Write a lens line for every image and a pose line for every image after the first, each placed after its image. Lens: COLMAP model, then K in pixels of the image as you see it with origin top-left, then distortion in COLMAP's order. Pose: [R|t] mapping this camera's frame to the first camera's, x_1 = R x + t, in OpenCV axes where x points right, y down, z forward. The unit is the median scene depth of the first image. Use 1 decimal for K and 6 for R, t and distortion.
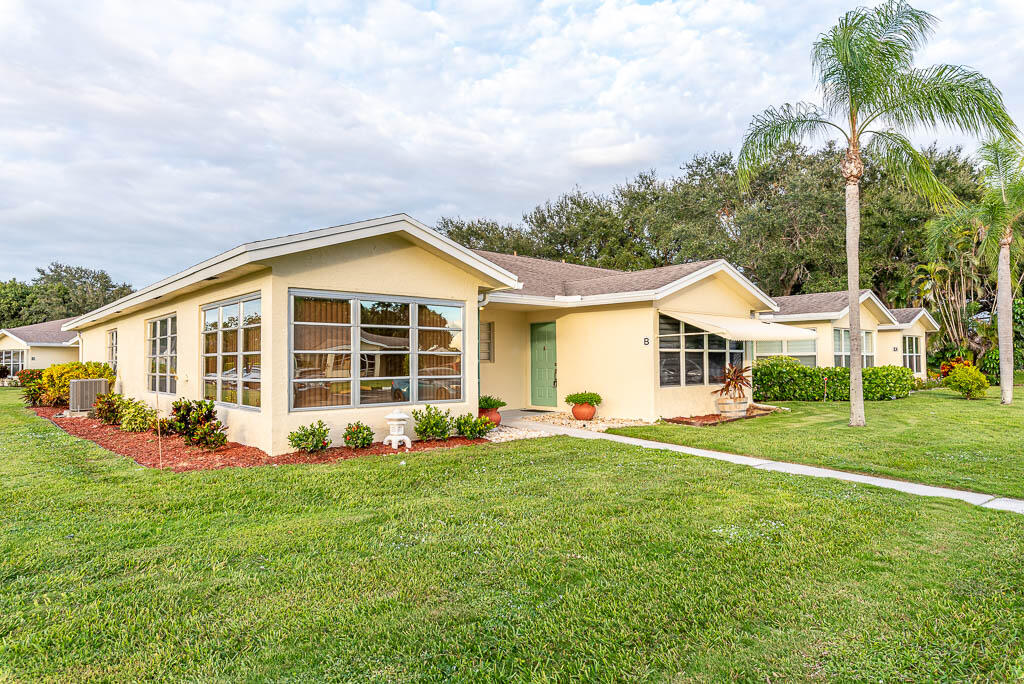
lens RADIAL K [[621.5, 0, 512.0], [0, 621.5, 342.0], [0, 0, 1]] dist [-0.017495, 0.000279]
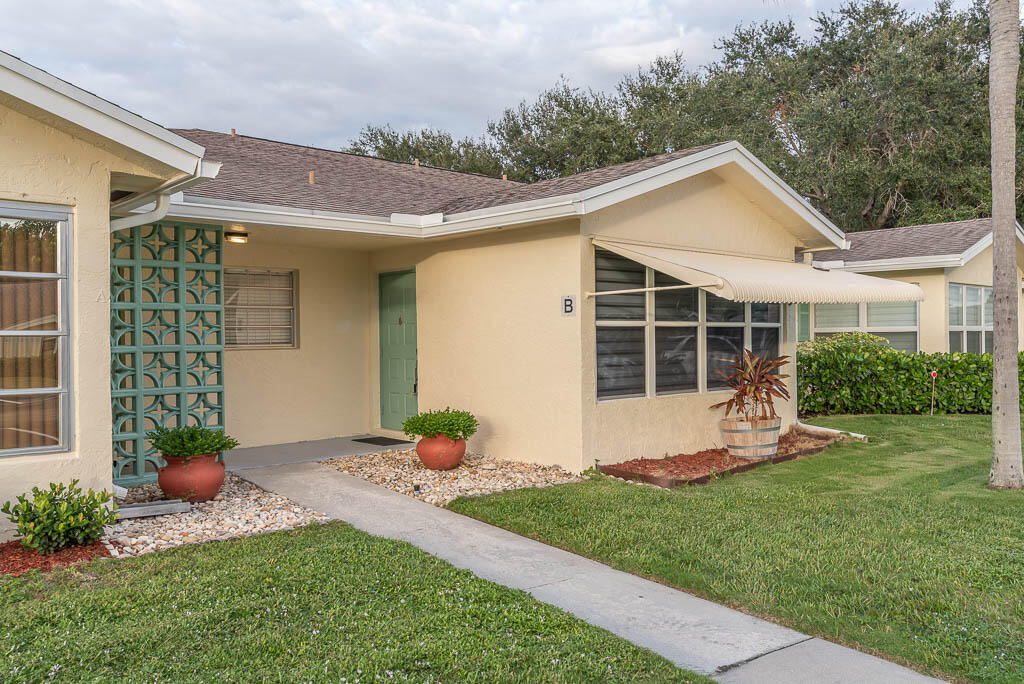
lens RADIAL K [[856.5, 0, 512.0], [0, 856.5, 342.0], [0, 0, 1]] dist [-0.002604, -0.006600]
pose [[0.999864, -0.003333, 0.016131, 0.135934], [0.002770, 0.999391, 0.034791, 0.003344], [-0.016237, -0.034742, 0.999264, 0.281120]]
